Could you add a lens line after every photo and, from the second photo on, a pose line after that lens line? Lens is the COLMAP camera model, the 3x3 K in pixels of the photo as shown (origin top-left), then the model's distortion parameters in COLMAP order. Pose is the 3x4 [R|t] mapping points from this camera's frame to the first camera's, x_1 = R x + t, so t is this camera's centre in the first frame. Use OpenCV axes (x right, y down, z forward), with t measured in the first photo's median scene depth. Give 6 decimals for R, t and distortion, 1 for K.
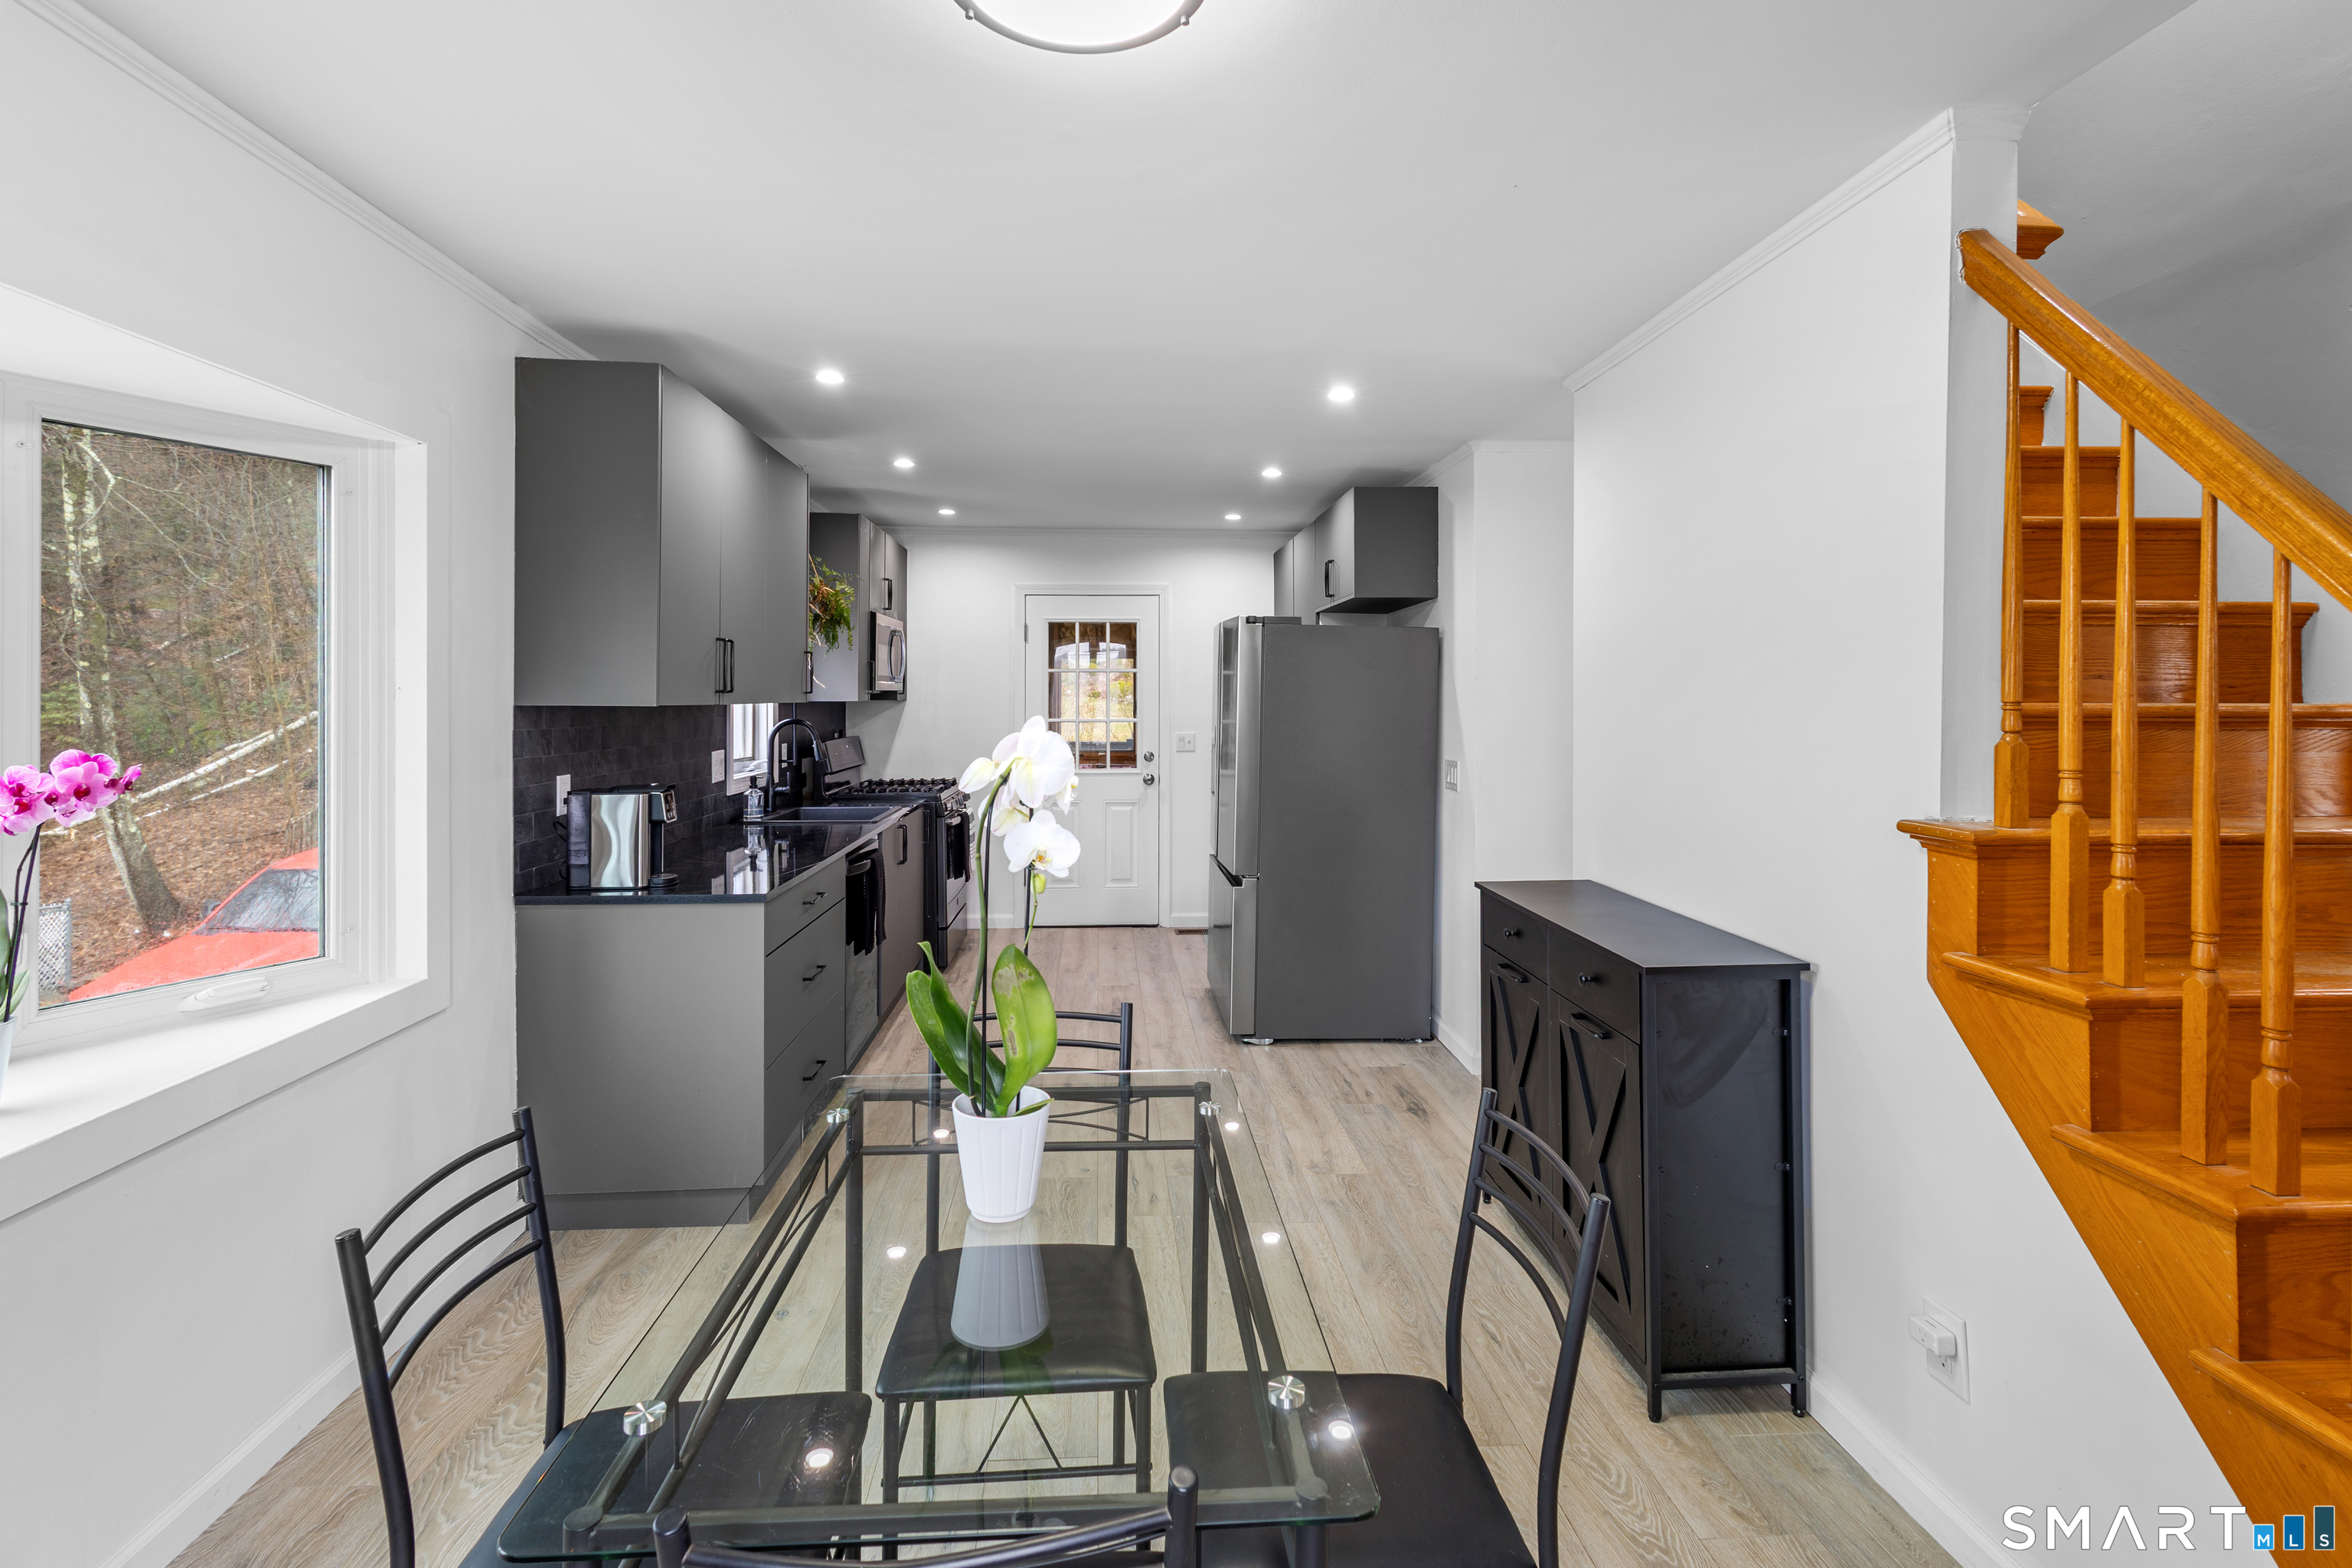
lens RADIAL K [[1110.8, 0, 1170.5], [0, 1110.8, 698.0], [0, 0, 1]] dist [0.006239, -0.000882]
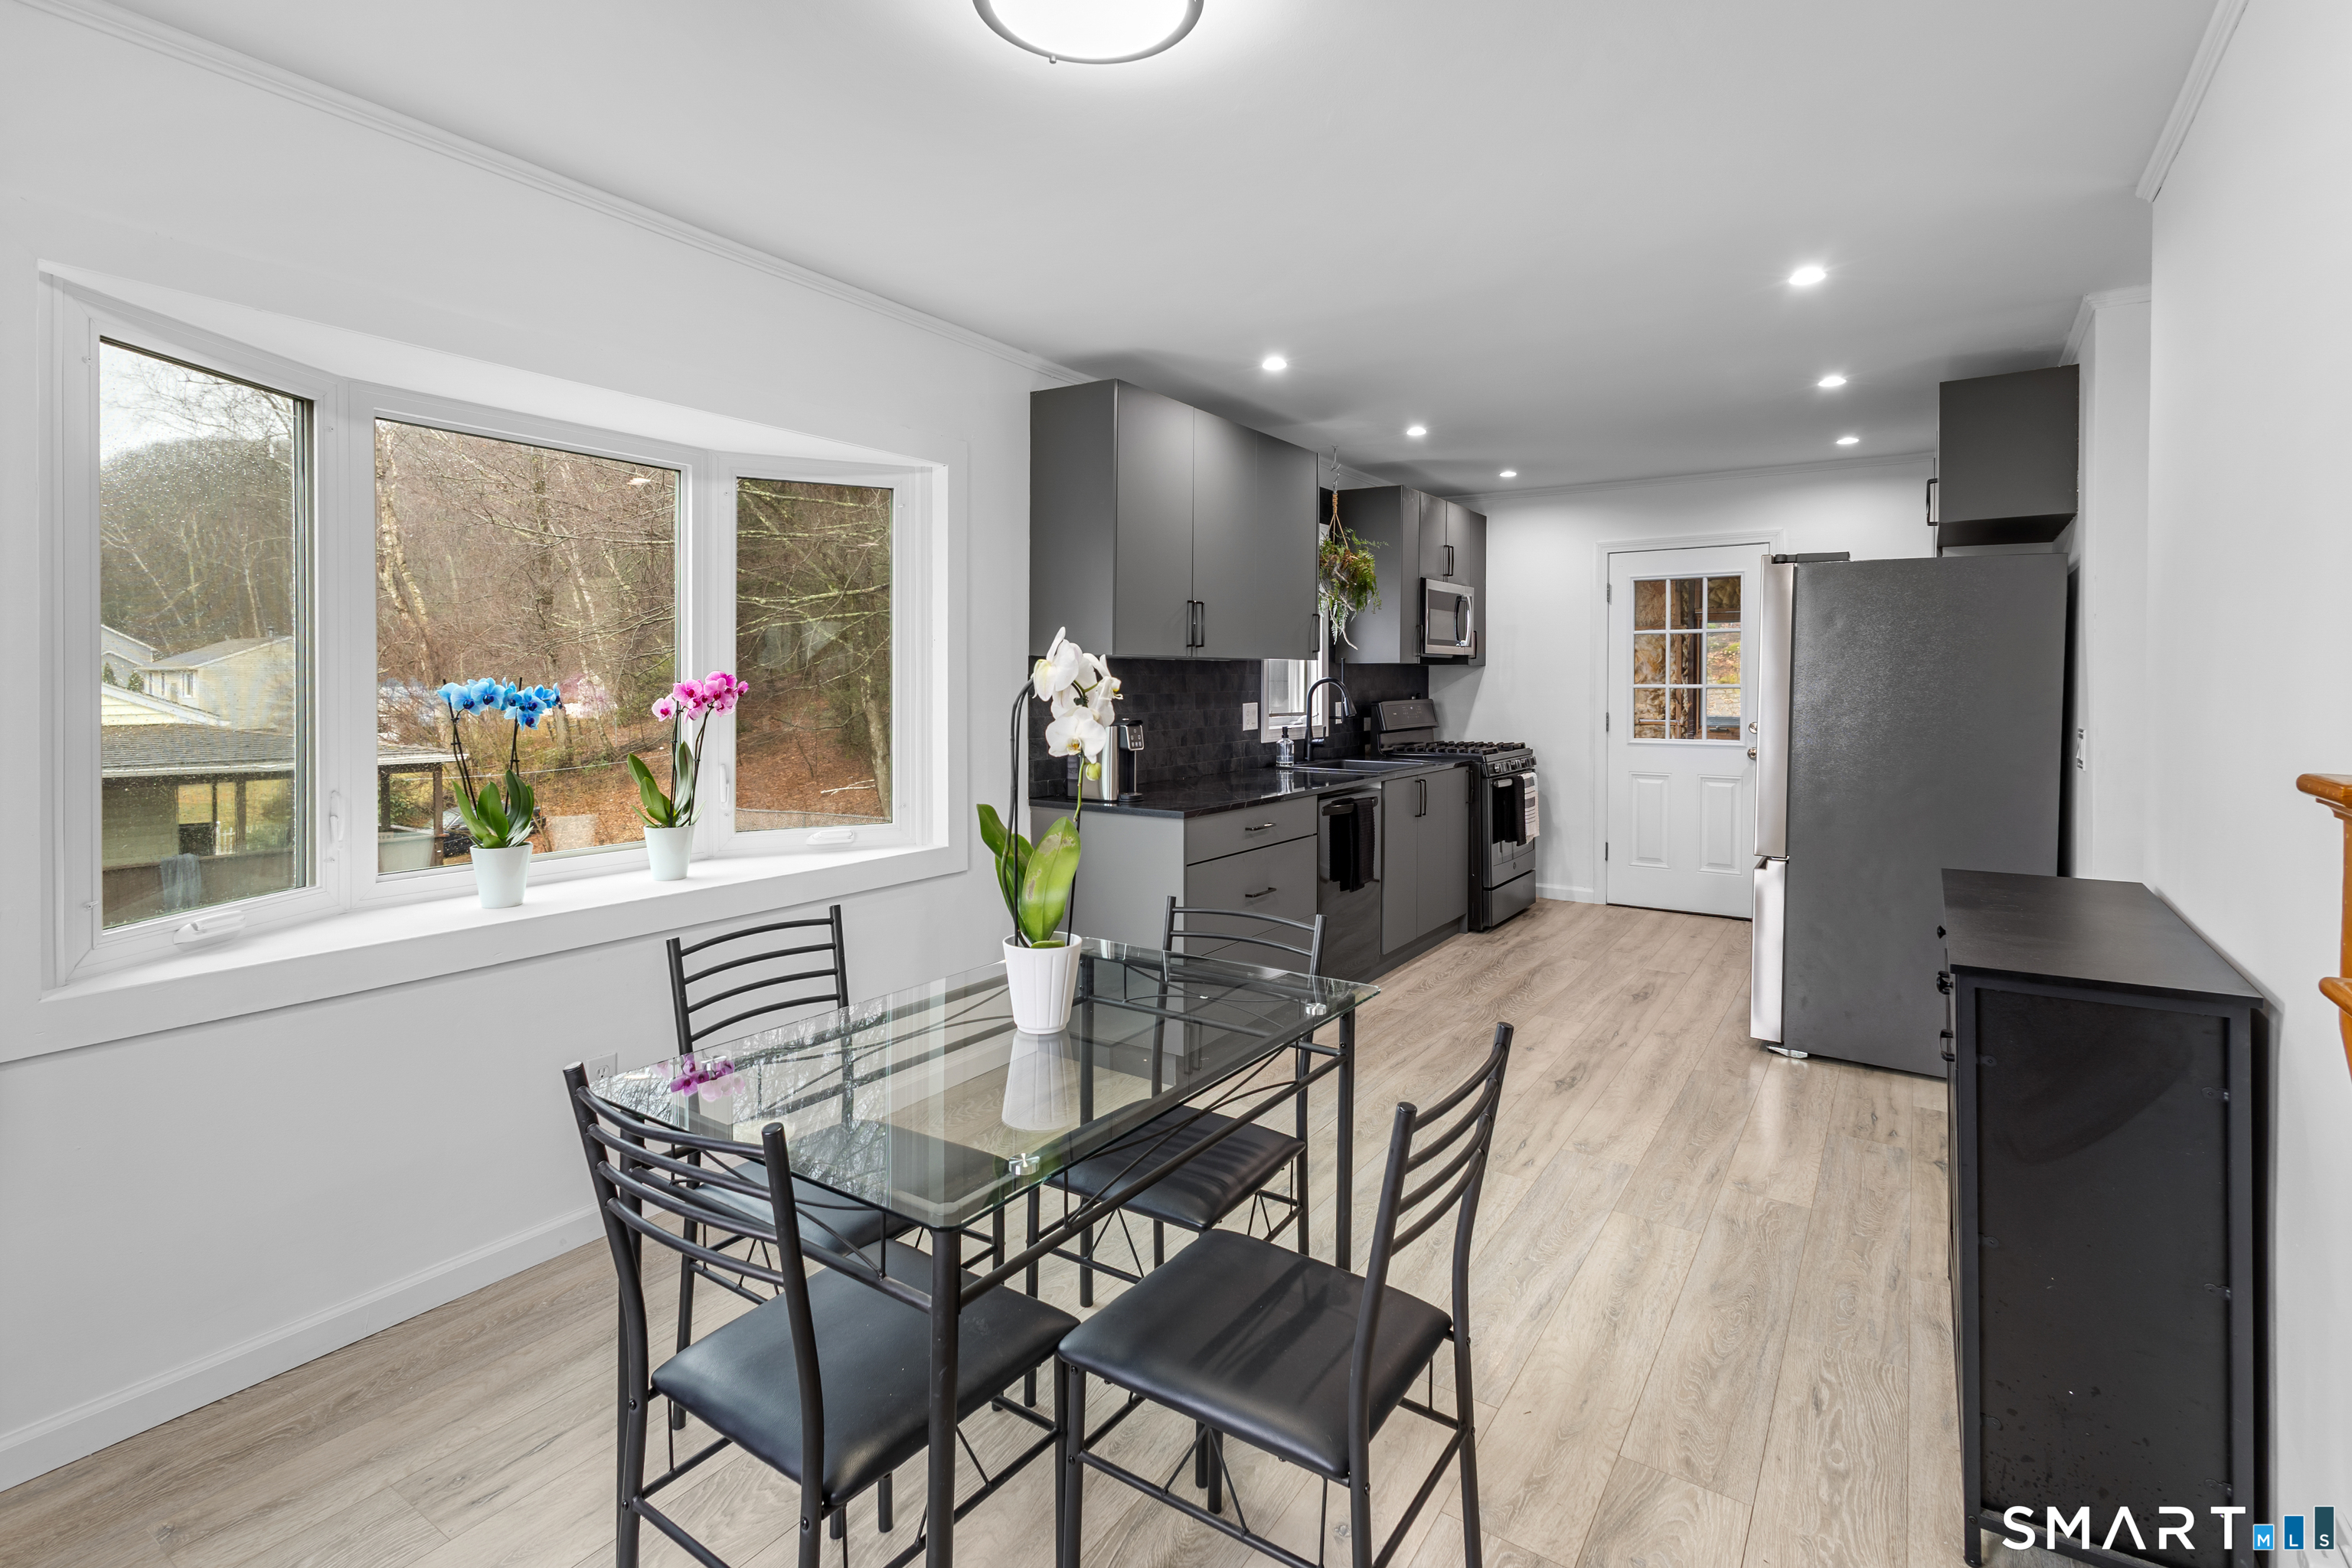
lens RADIAL K [[1110.8, 0, 1172.4], [0, 1110.8, 693.6], [0, 0, 1]] dist [0.006239, -0.000882]
pose [[0.790904, 0.006868, -0.611901, 0.240438], [0.000040, 0.999936, 0.011276, 0.024860], [0.611940, -0.008943, 0.790854, 0.038403]]
